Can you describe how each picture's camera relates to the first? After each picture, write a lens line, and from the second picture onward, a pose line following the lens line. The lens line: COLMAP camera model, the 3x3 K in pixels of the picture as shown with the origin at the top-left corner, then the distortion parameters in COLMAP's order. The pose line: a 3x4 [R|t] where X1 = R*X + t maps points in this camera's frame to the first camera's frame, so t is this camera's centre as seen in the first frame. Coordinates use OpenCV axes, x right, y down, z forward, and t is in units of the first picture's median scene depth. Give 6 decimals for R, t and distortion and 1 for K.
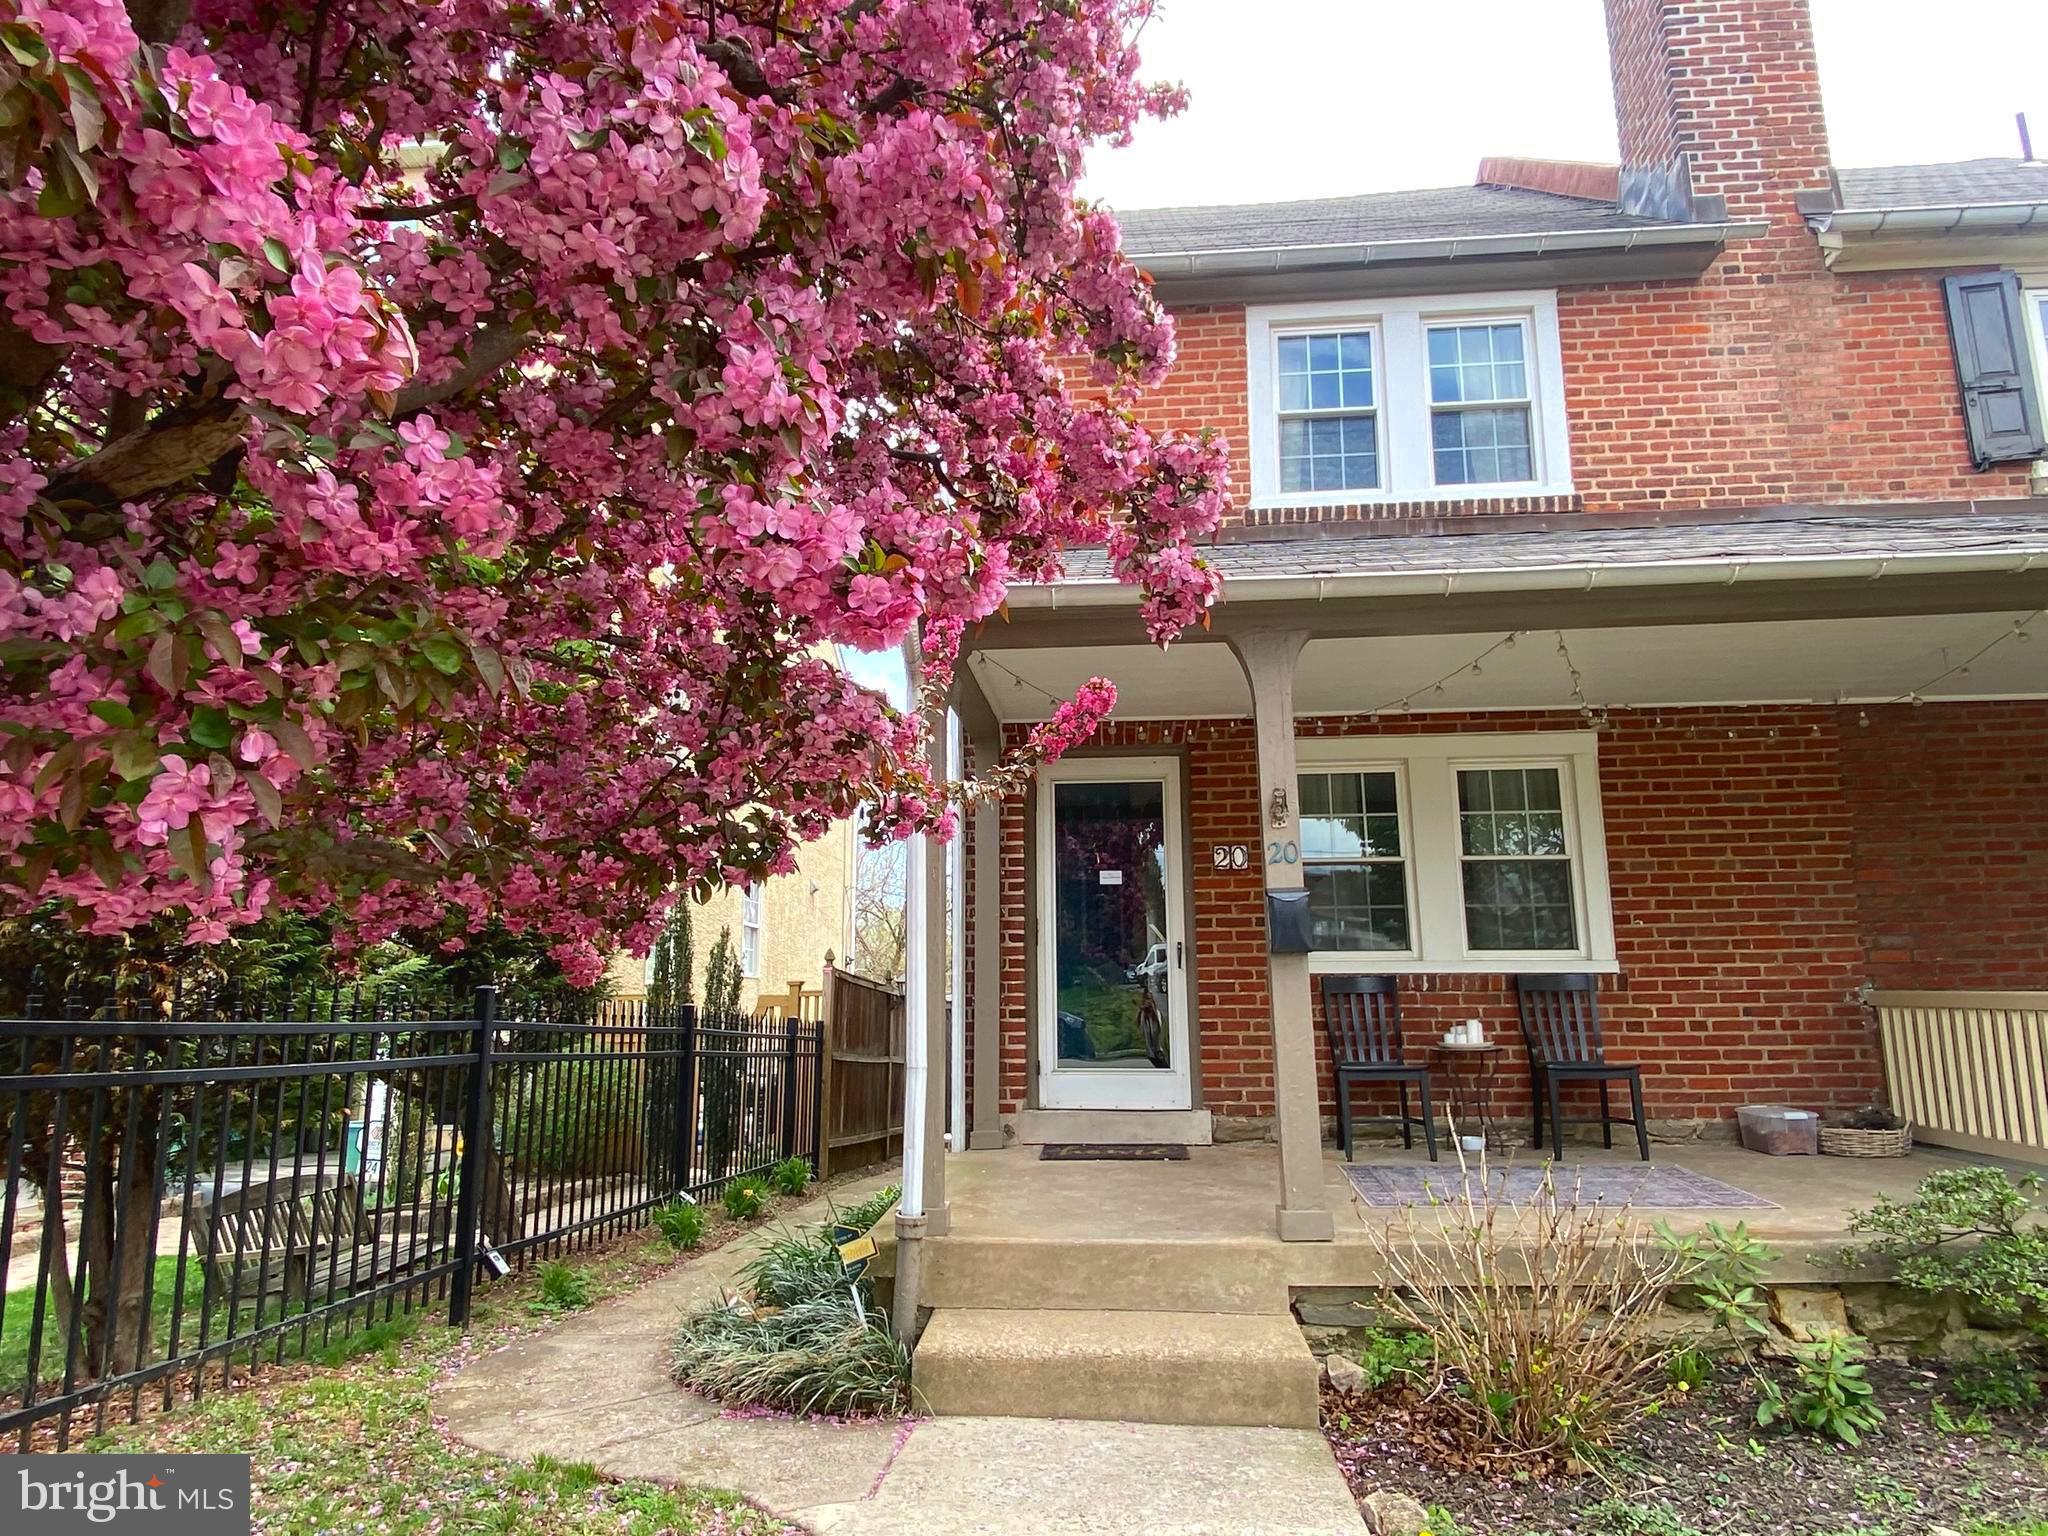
lens RADIAL K [[1264.1, 0, 1009.6], [0, 1264.1, 782.2], [0, 0, 1]] dist [0.013977, -0.007596]
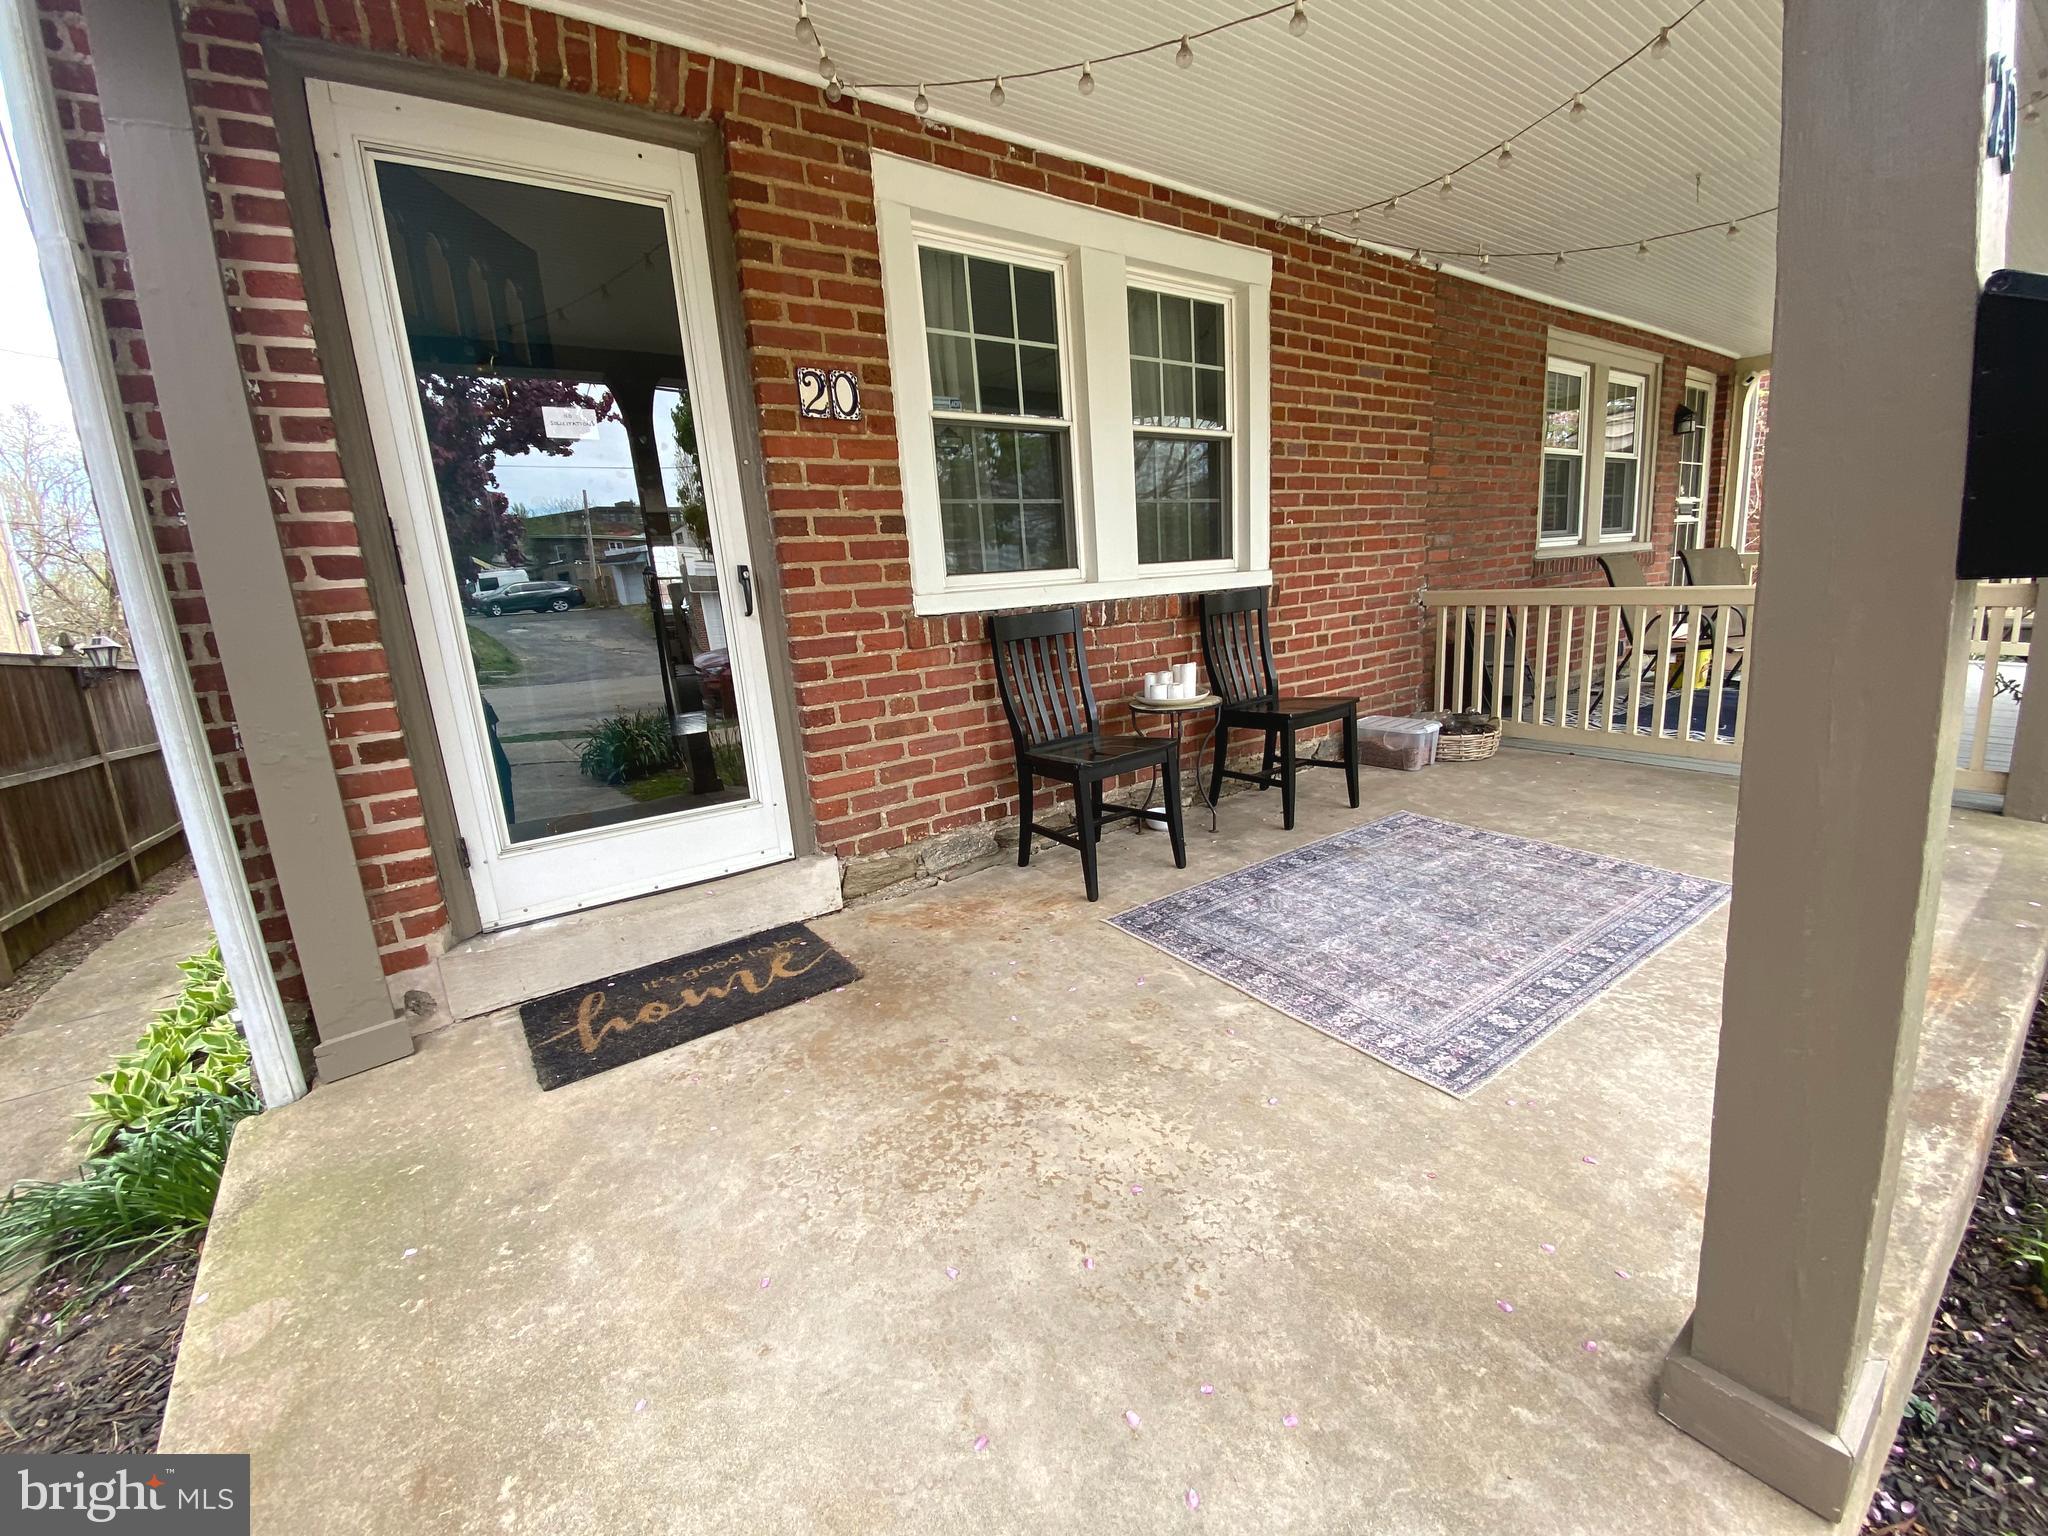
lens RADIAL K [[838.8, 0, 1019.4], [0, 838.8, 772.1], [0, 0, 1]] dist [0.004050, -0.000693]
pose [[0.752997, -0.187537, 0.630734, -0.013555], [-0.047535, 0.940520, 0.336396, 0.091548], [-0.656305, -0.283287, 0.699294, 0.712920]]
